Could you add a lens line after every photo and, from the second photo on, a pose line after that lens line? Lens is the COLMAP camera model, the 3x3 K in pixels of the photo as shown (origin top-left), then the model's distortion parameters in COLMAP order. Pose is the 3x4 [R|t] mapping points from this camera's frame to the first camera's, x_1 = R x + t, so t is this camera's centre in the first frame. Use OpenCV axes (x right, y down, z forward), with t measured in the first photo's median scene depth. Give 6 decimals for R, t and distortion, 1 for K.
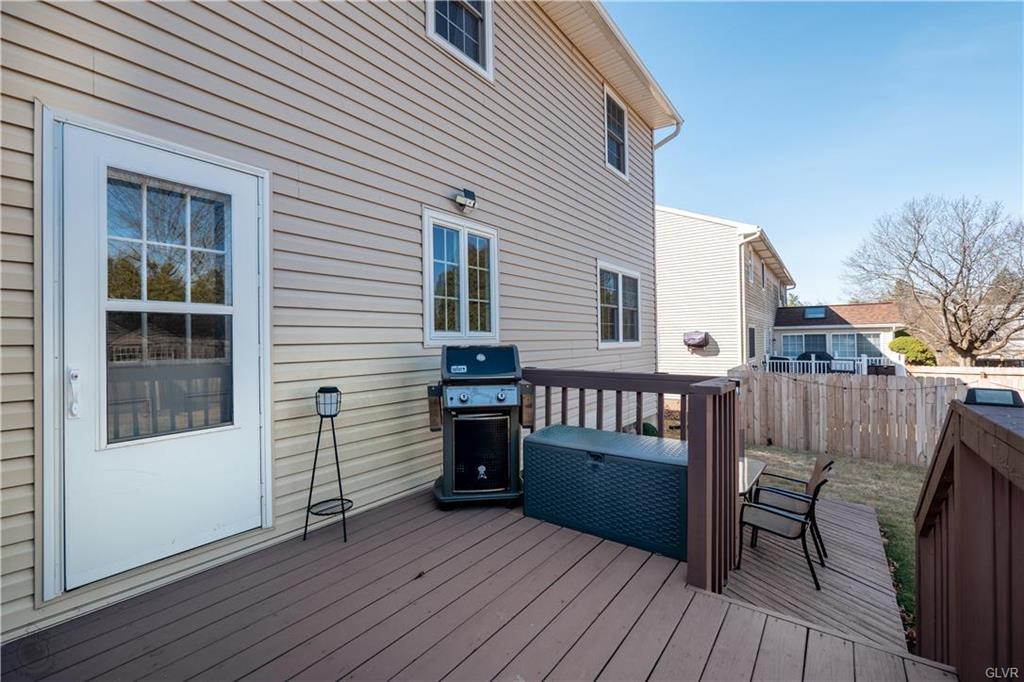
lens RADIAL K [[433.7, 0, 514.8], [0, 433.7, 330.4], [0, 0, 1]] dist [-0.000699, -0.000035]
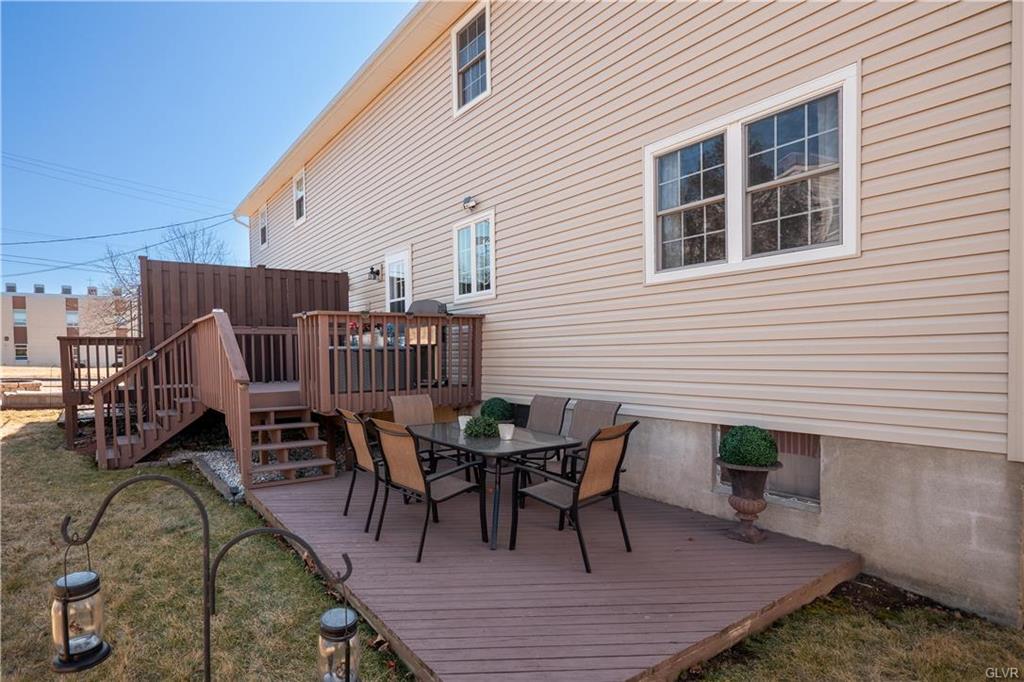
lens RADIAL K [[532.5, 0, 441.2], [0, 532.5, 360.5], [0, 0, 1]] dist [0.023841, -0.000178]
pose [[-0.358999, 0.025411, -0.932992, 1.556191], [0.026470, 0.999504, 0.017037, 0.193523], [0.932963, -0.018580, -0.359494, 1.457950]]
